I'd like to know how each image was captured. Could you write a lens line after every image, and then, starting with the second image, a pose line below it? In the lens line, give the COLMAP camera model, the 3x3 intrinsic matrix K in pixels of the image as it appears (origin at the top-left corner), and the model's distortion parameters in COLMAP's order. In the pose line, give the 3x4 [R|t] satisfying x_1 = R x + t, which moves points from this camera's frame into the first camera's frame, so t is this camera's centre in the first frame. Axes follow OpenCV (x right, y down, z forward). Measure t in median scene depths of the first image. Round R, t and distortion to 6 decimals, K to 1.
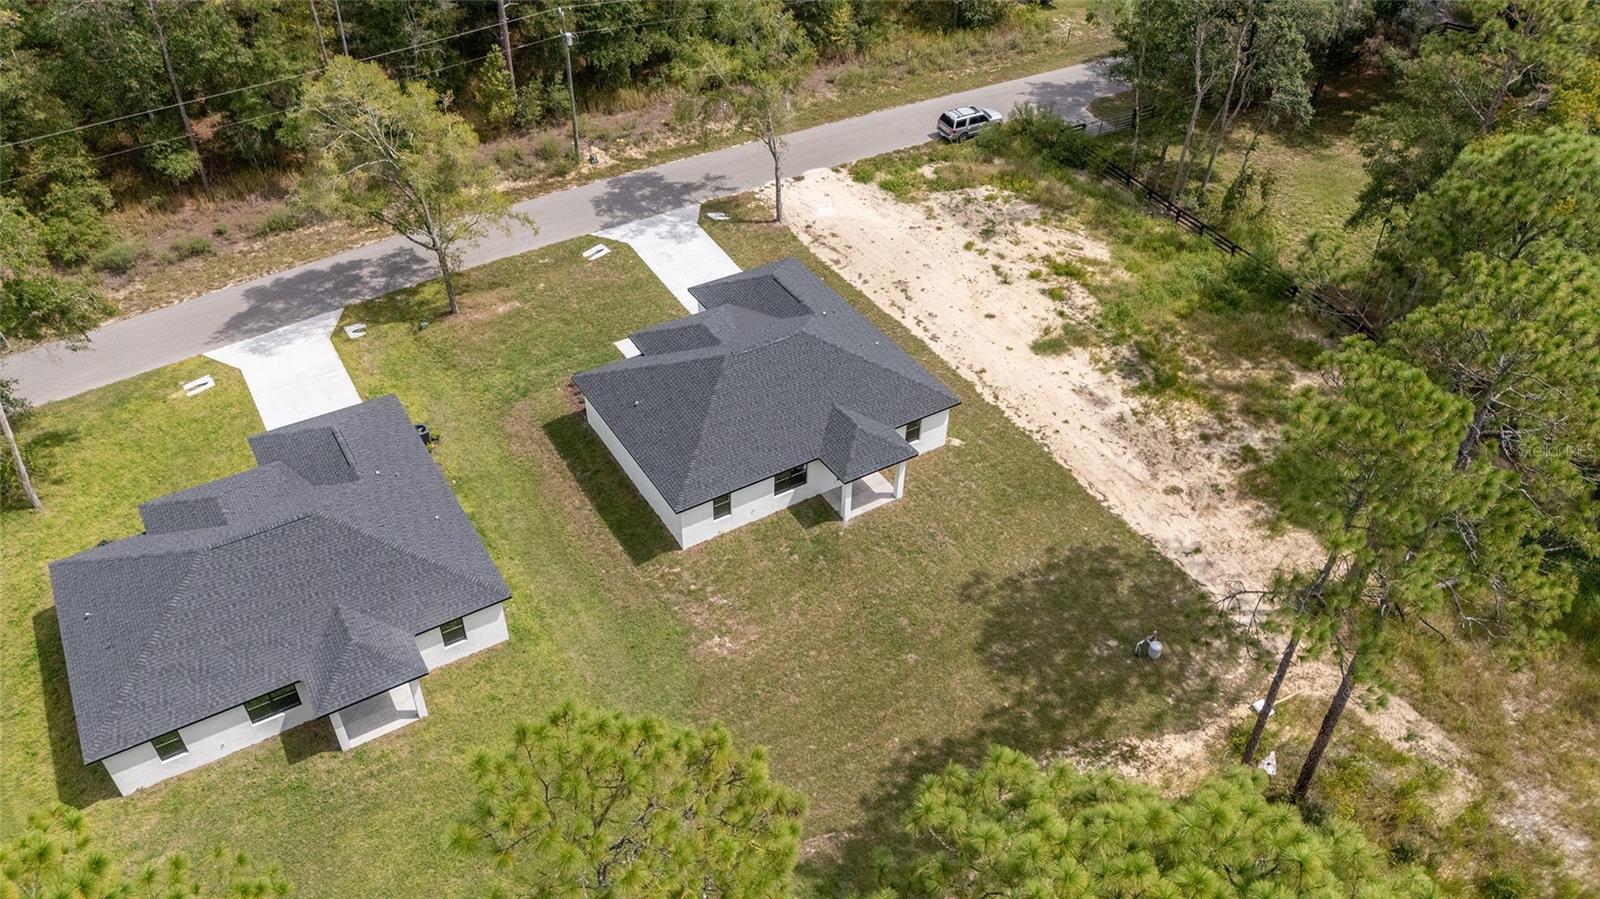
lens RADIAL K [[1171.1, 0, 804.5], [0, 1171.1, 448.6], [0, 0, 1]] dist [0.074173, -0.081041]
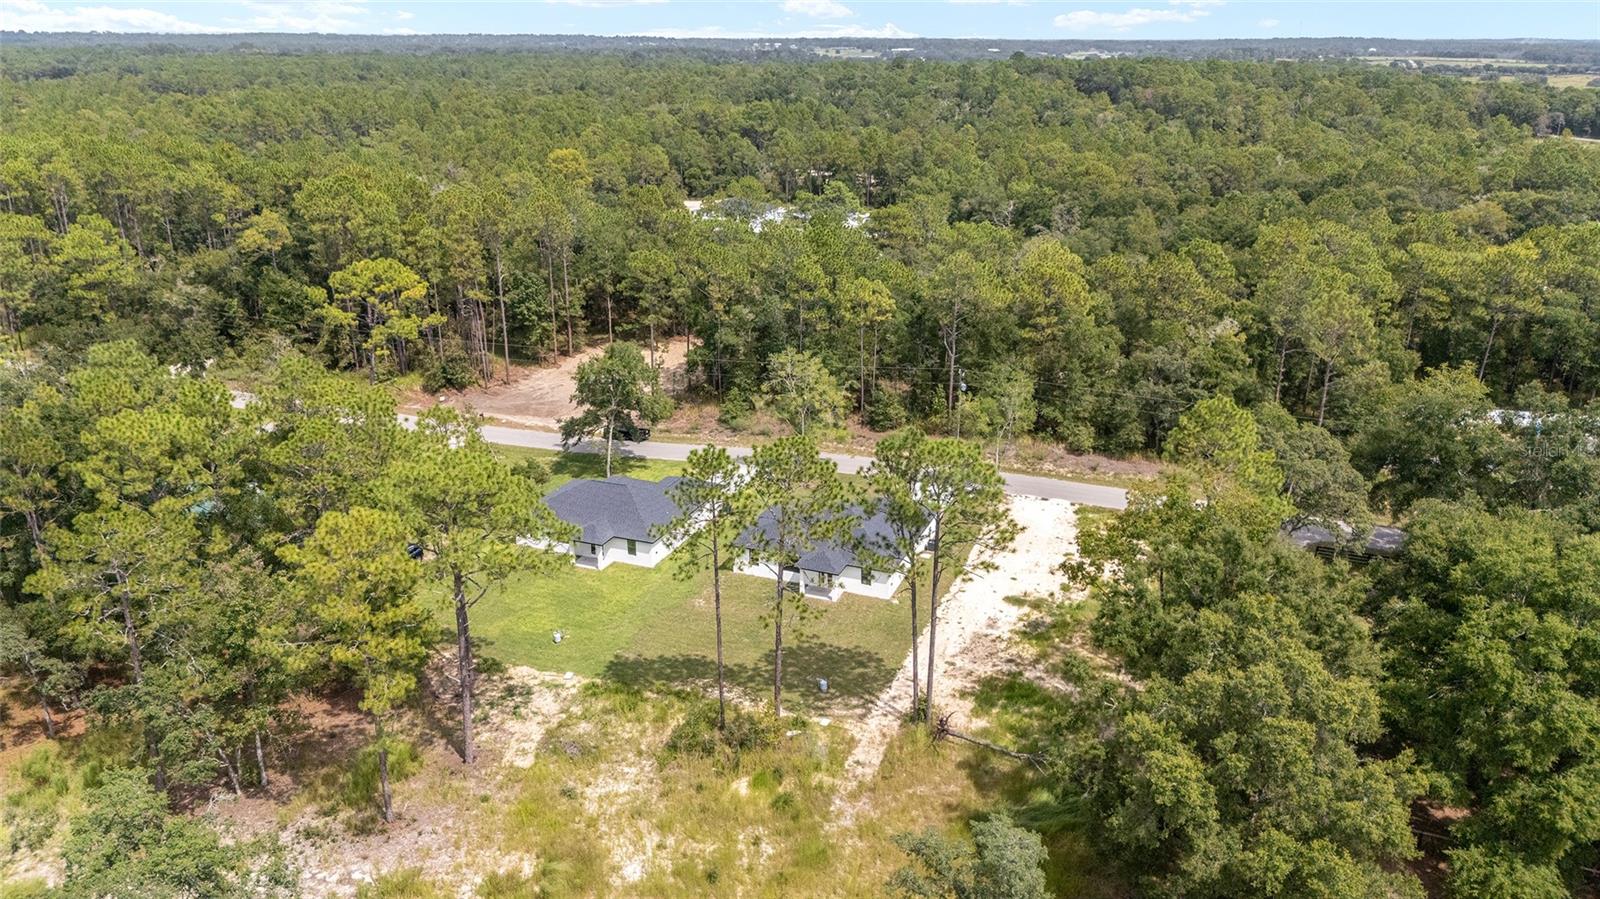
lens RADIAL K [[1171.1, 0, 808.6], [0, 1171.1, 457.5], [0, 0, 1]] dist [0.074173, -0.081041]
pose [[0.602018, 0.255683, -0.756439, 1.042144], [-0.507758, 0.853717, -0.115539, 0.061751], [0.616244, 0.453644, 0.643778, -0.218930]]
